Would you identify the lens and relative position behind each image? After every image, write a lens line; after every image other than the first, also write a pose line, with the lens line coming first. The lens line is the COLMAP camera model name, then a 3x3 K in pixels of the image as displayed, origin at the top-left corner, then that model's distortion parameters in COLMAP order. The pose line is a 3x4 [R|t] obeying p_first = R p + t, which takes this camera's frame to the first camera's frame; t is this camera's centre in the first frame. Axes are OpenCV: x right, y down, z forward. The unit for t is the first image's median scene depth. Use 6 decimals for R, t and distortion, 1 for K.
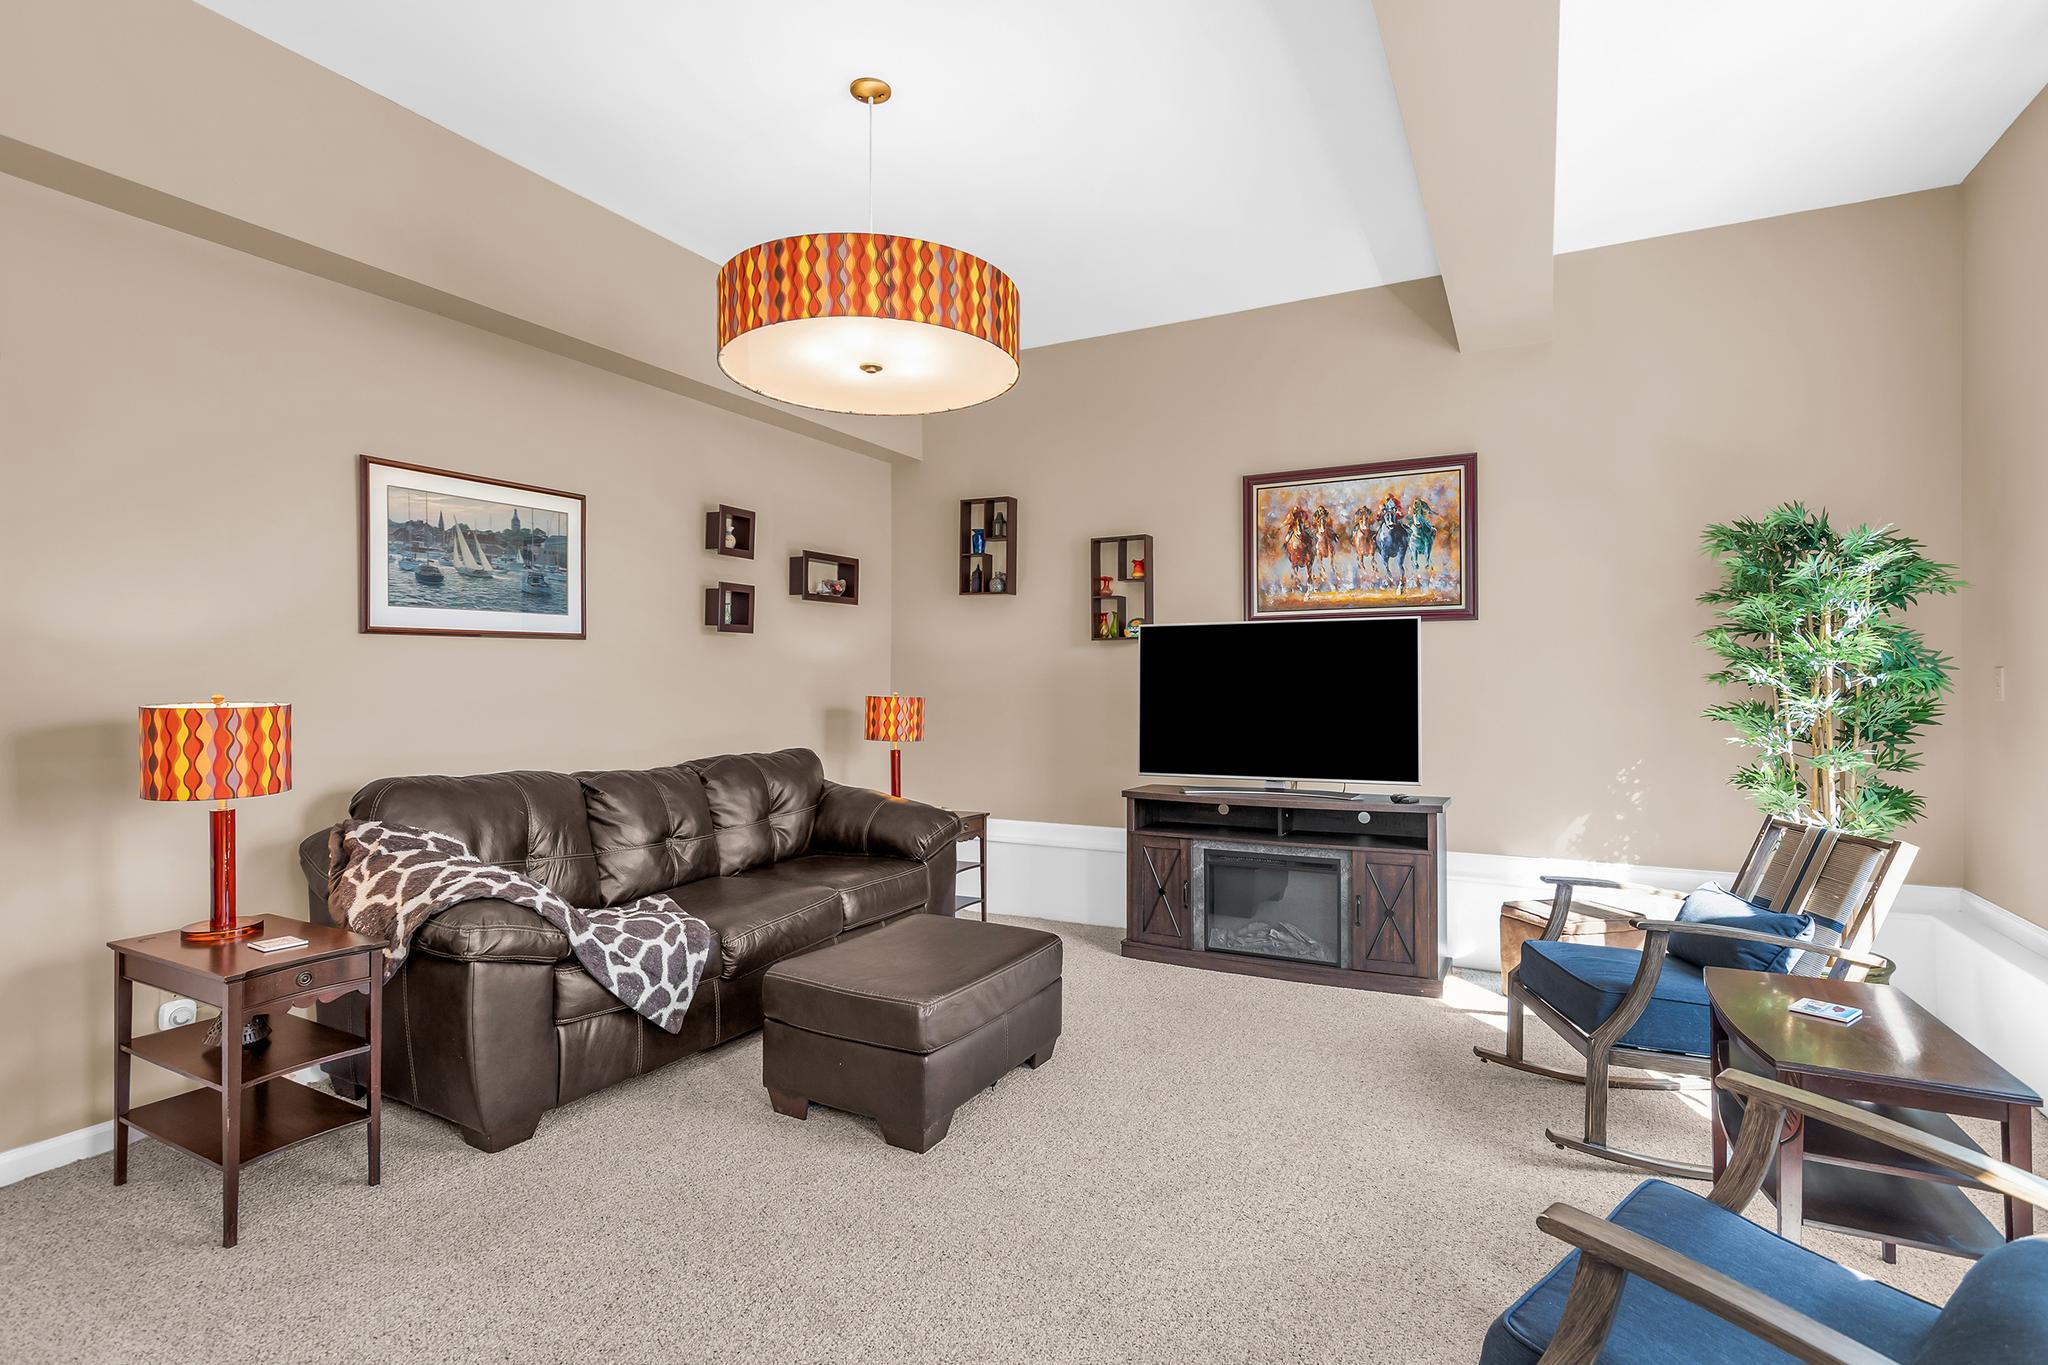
lens RADIAL K [[984.3, 0, 1021.1], [0, 984.3, 680.3], [0, 0, 1]] dist [0.002359, 0.000656]
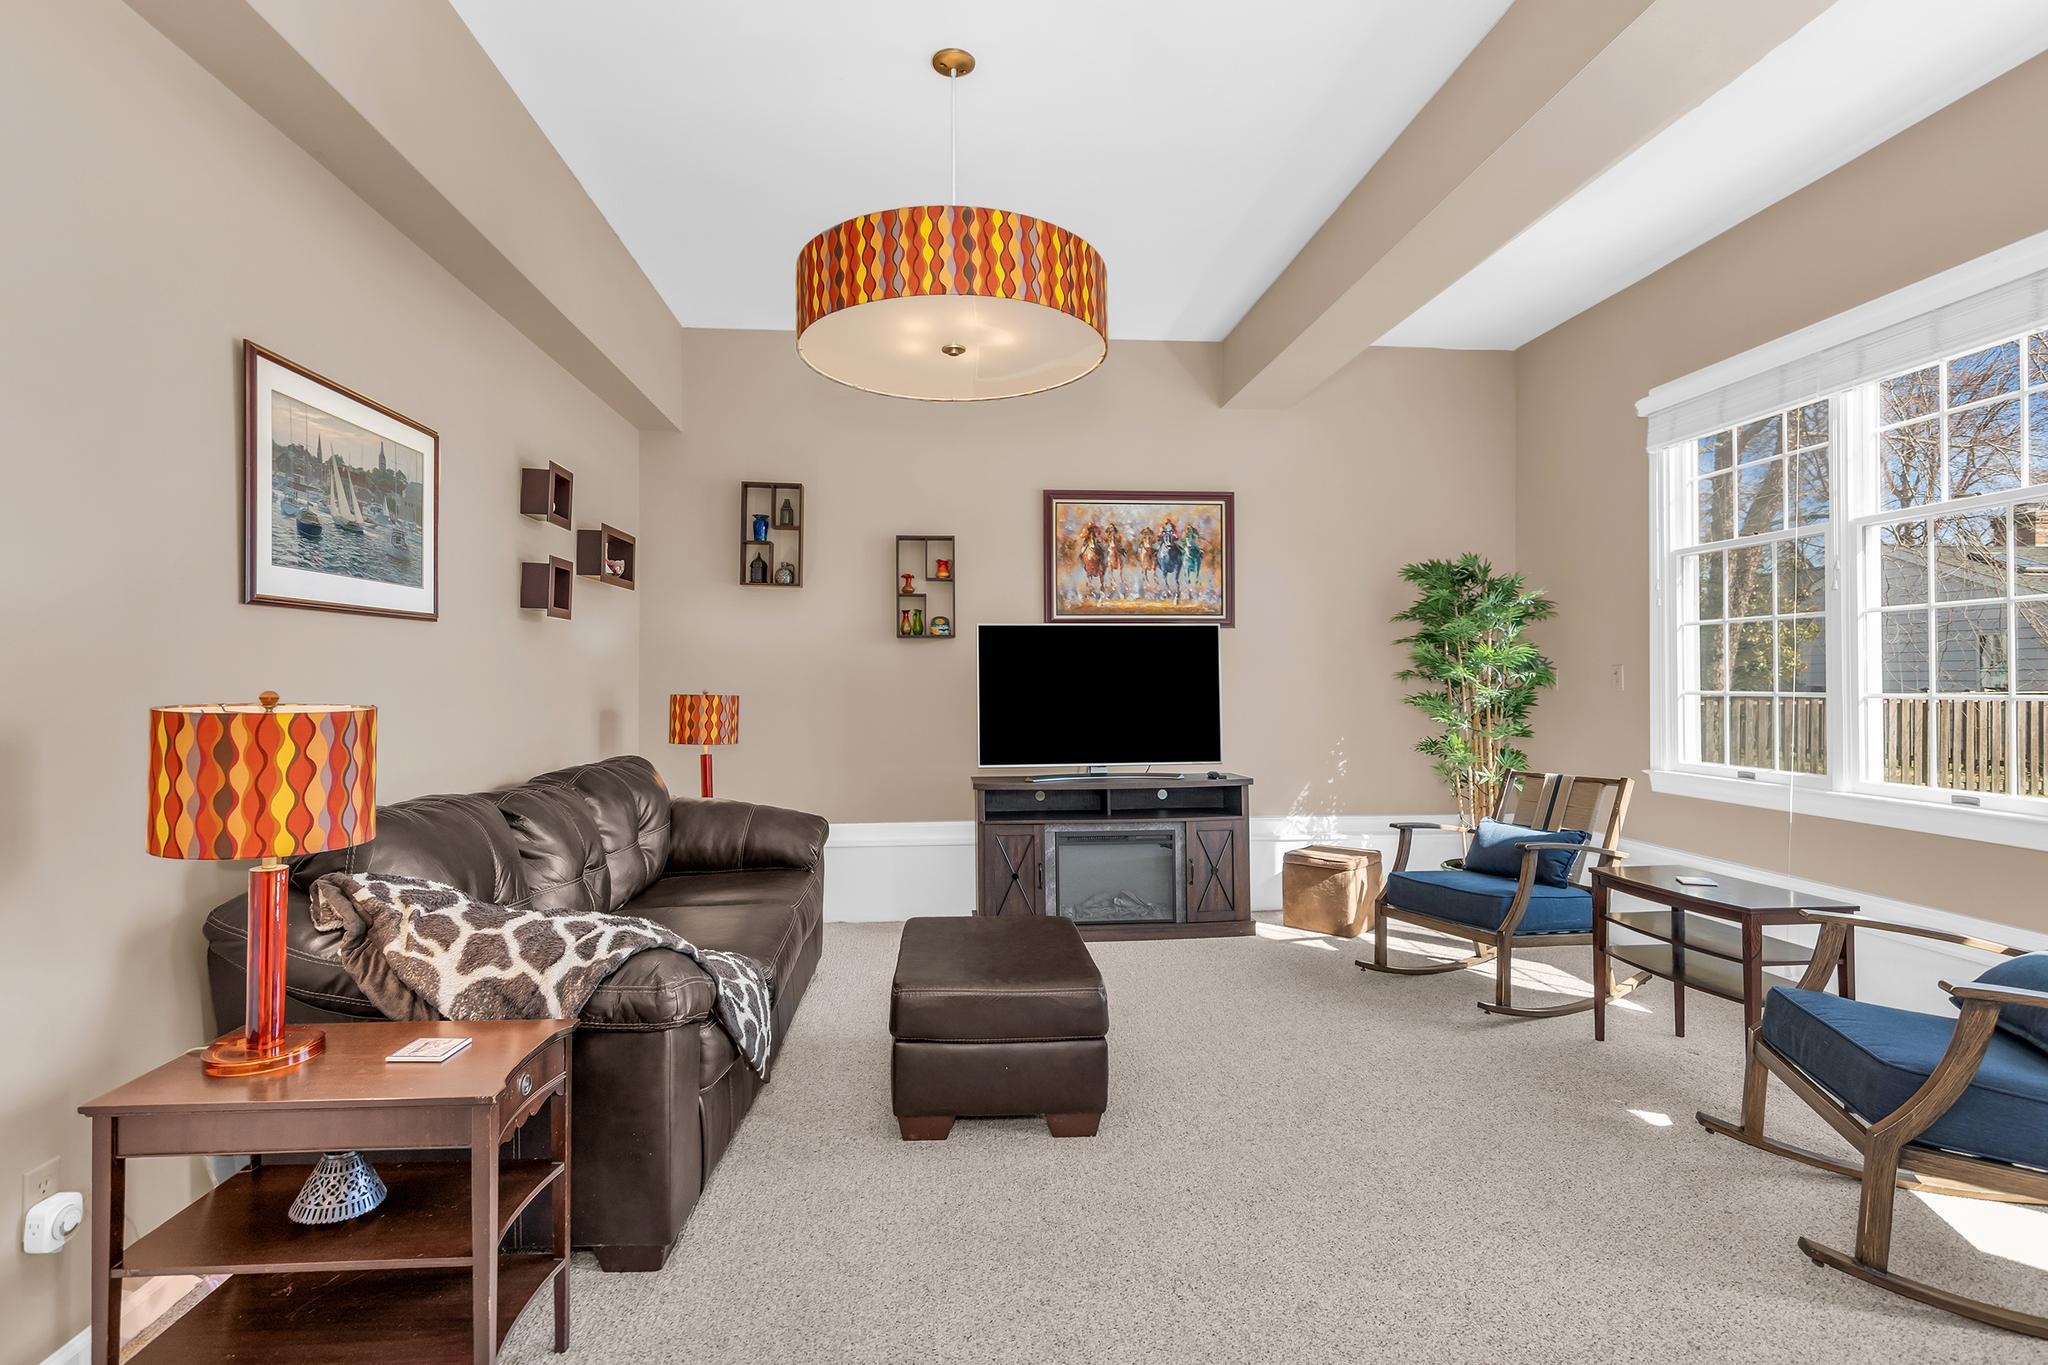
lens RADIAL K [[984.3, 0, 1016.0], [0, 984.3, 683.6], [0, 0, 1]] dist [0.002359, 0.000656]
pose [[0.846632, -0.002373, 0.532174, -0.473272], [0.000691, 0.999994, 0.003360, 0.004231], [-0.532179, -0.002477, 0.846628, 0.116978]]
